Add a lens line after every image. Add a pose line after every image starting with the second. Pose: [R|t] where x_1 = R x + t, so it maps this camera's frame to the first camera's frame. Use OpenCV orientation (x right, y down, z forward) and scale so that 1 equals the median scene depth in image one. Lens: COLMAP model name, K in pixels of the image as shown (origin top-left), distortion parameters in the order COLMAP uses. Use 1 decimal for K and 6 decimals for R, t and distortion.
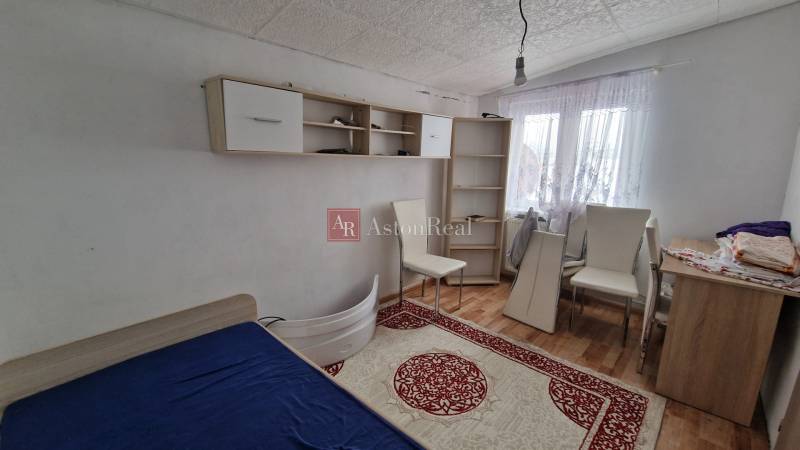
lens RADIAL K [[328.9, 0, 398.7], [0, 328.9, 226.6], [0, 0, 1]] dist [-0.000547, -0.000913]
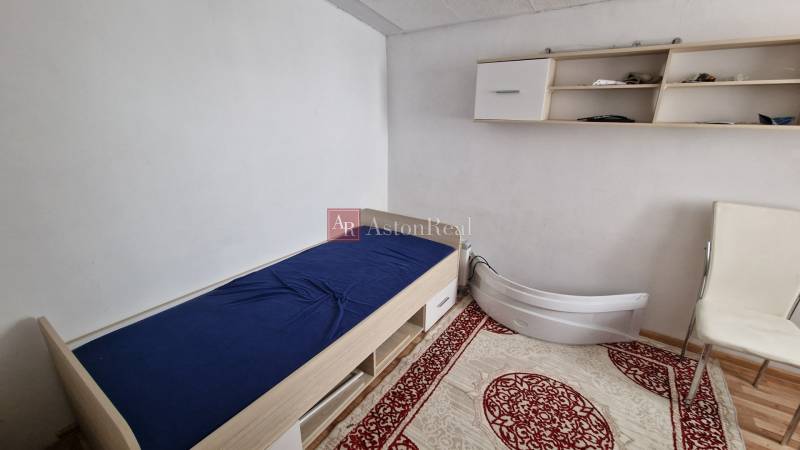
lens RADIAL K [[328.9, 0, 398.7], [0, 328.9, 226.6], [0, 0, 1]] dist [-0.000547, -0.000913]
pose [[0.142551, 0.300036, -0.943217, 0.640121], [-0.209983, 0.940424, 0.267412, -0.091084], [0.967257, 0.159939, 0.197061, 0.407362]]
